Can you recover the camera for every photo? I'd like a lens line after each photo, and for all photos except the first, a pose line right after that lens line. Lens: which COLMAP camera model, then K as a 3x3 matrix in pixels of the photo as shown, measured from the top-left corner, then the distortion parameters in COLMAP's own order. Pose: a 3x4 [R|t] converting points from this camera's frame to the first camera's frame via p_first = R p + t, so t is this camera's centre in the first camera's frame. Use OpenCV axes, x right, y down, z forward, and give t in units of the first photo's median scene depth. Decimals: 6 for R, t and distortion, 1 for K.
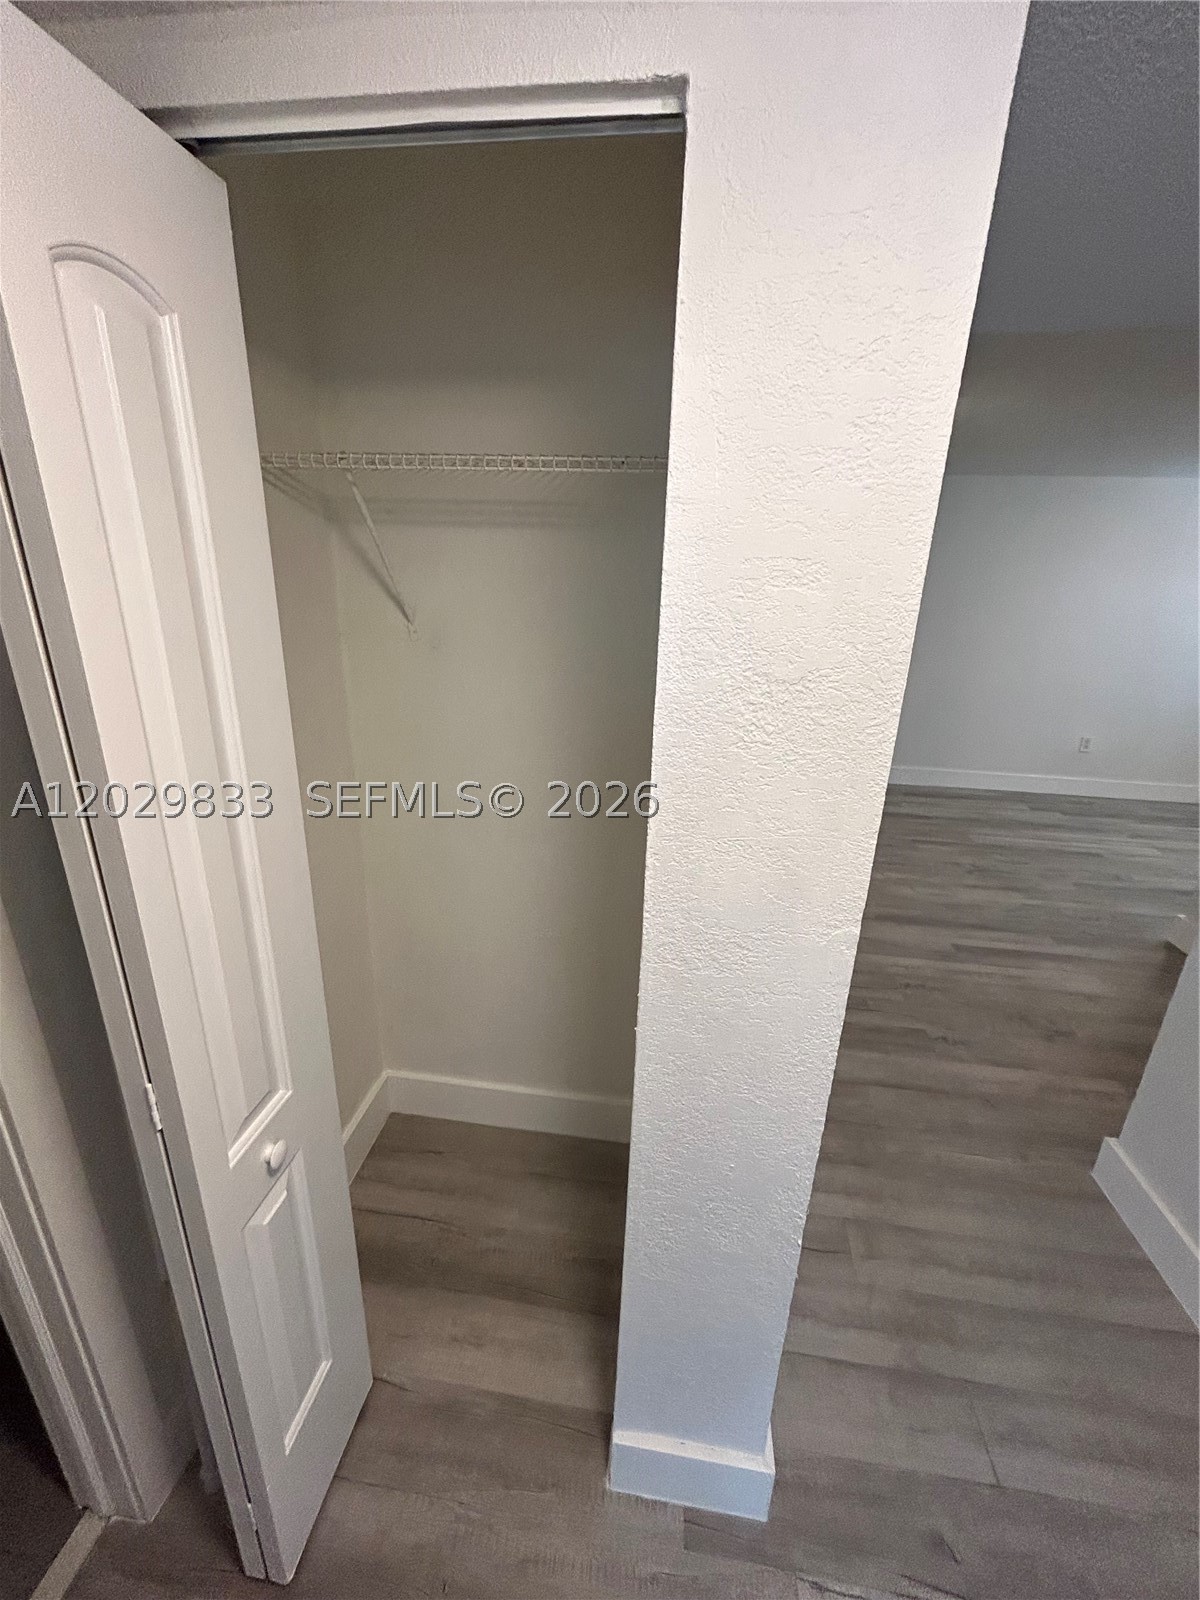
lens RADIAL K [[647.4, 0, 598.5], [0, 647.4, 801.9], [0, 0, 1]] dist [-0.002762, 0.000393]
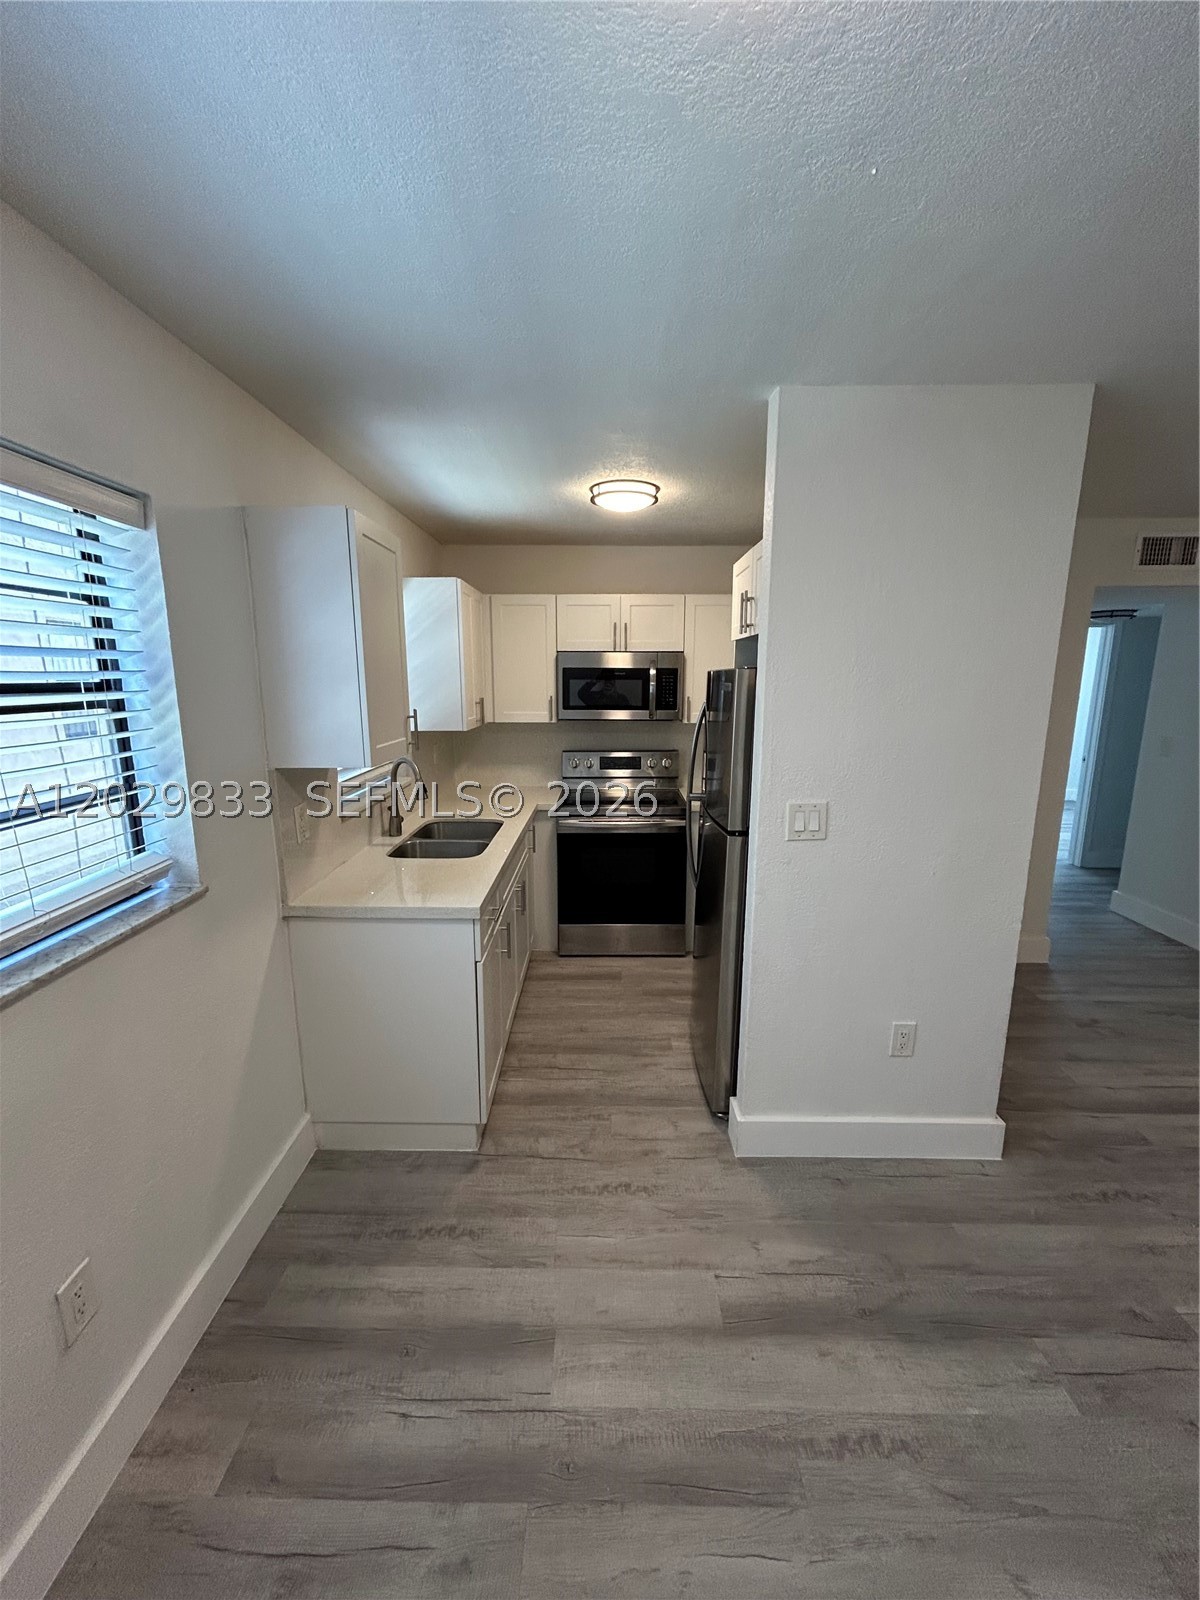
lens RADIAL K [[650.4, 0, 602.9], [0, 650.4, 801.4], [0, 0, 1]] dist [-0.002810, 0.002685]
pose [[-0.991376, -0.009563, -0.130701, 1.027943], [-0.073976, 0.864081, 0.497888, -0.316603], [0.108175, 0.503262, -0.857336, 1.000399]]
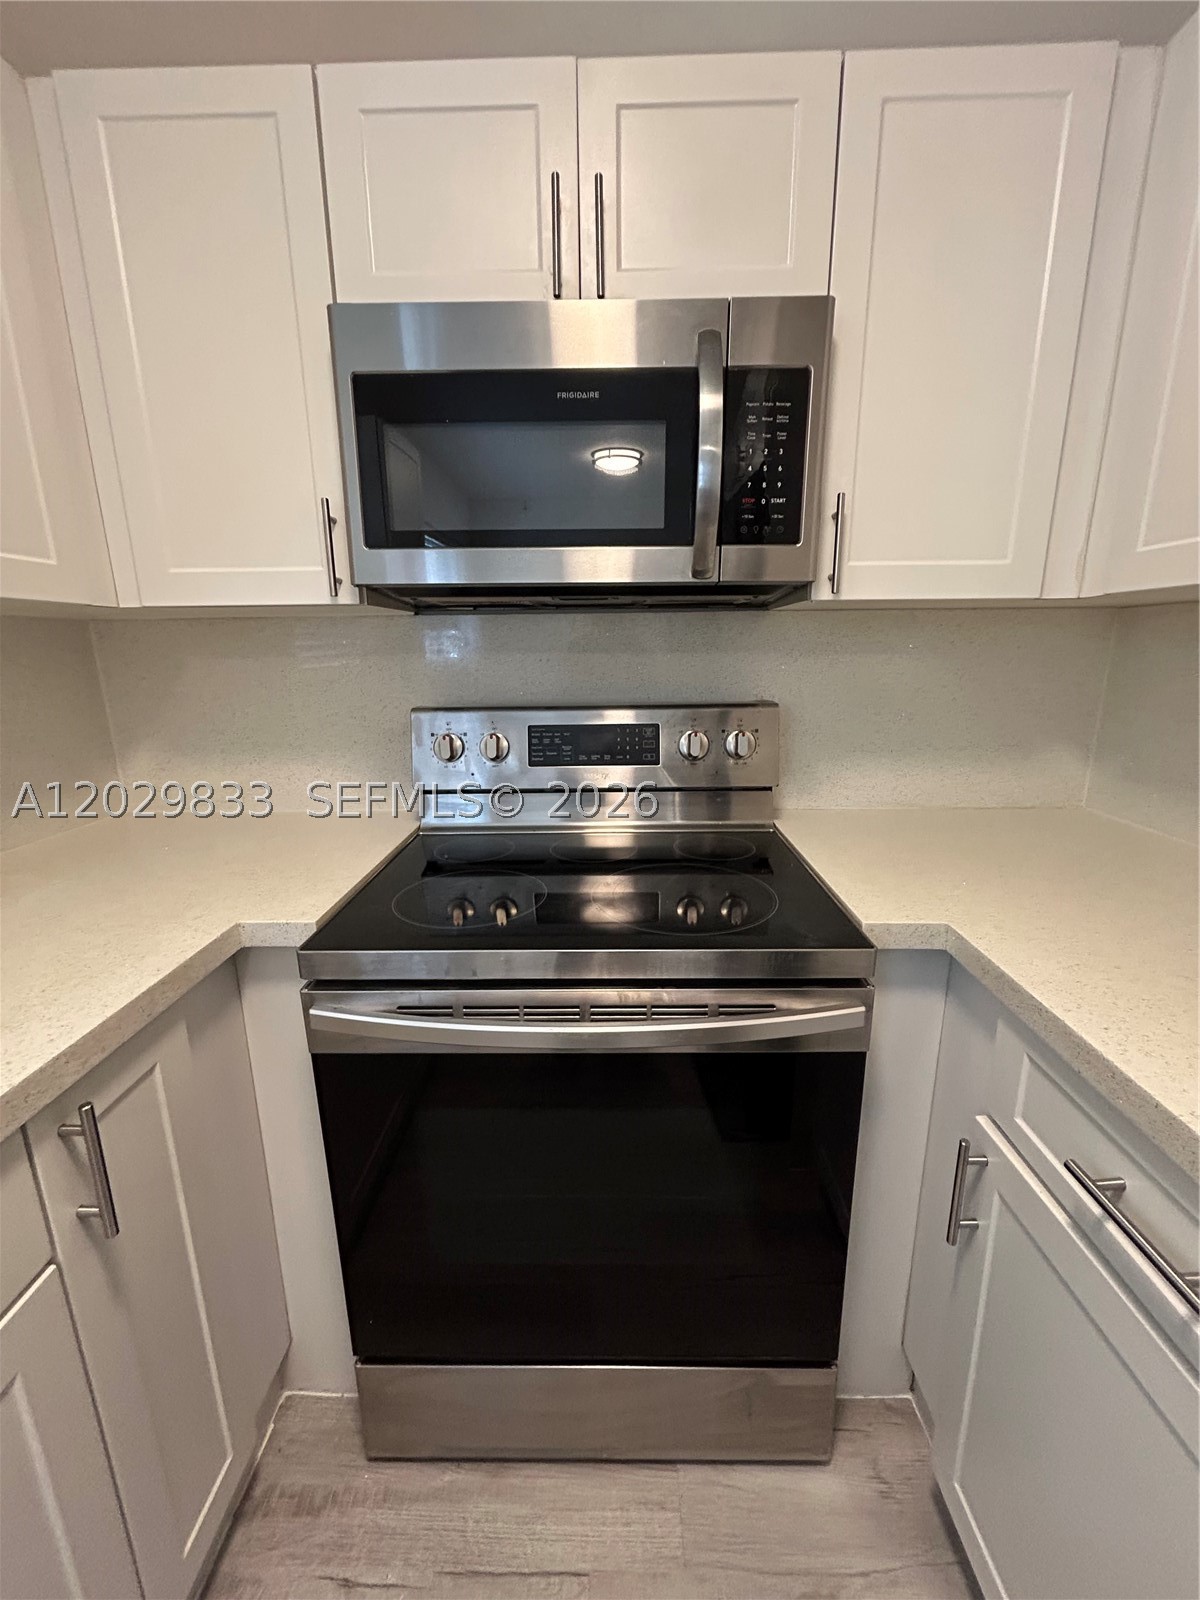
lens RADIAL K [[650.4, 0, 602.9], [0, 650.4, 801.4], [0, 0, 1]] dist [-0.002810, 0.002685]
pose [[-0.992212, 0.003823, -0.124498, 0.912084], [-0.064215, 0.840758, 0.537590, -0.034524], [0.106728, 0.541398, -0.833965, 0.426379]]
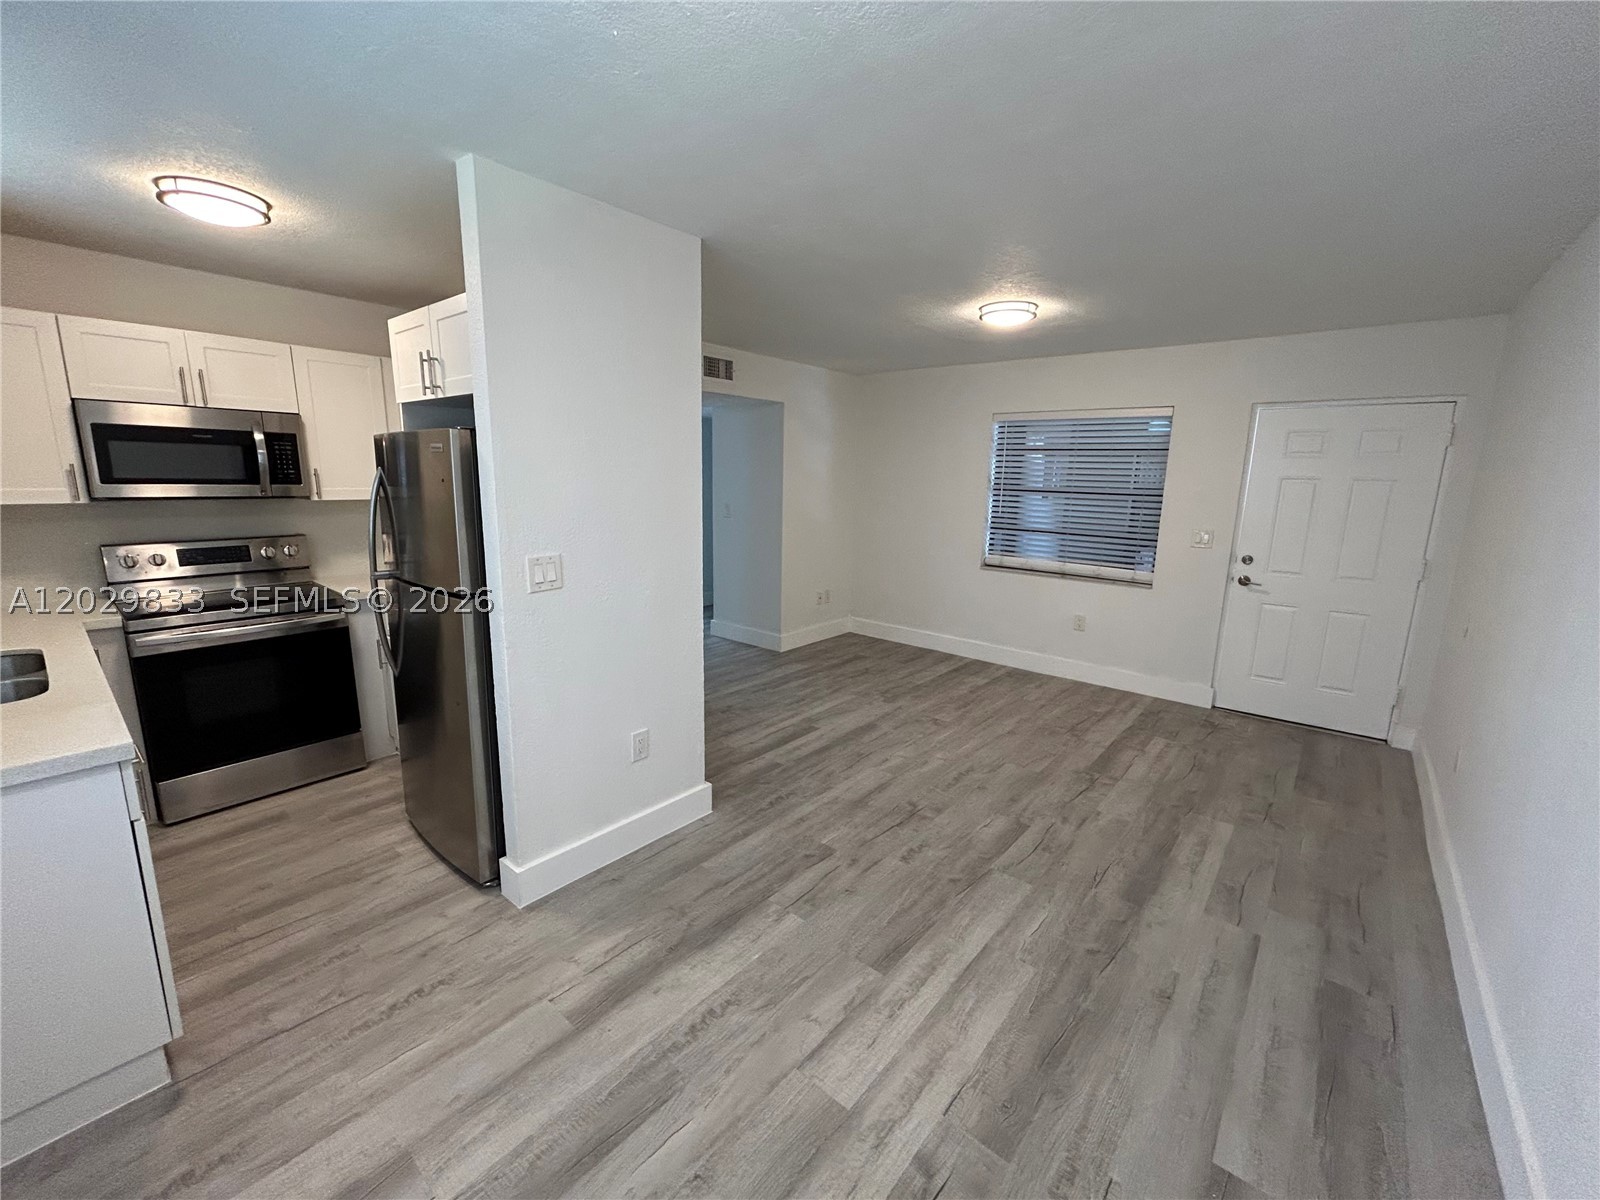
lens RADIAL K [[650.4, 0, 800.2], [0, 650.4, 597.5], [0, 0, 1]] dist [-0.002810, 0.002685]
pose [[-0.533426, 0.117586, -0.837634, 1.143930], [-0.314946, 0.891472, 0.325709, -0.294351], [0.785026, 0.437551, -0.438501, 1.011695]]
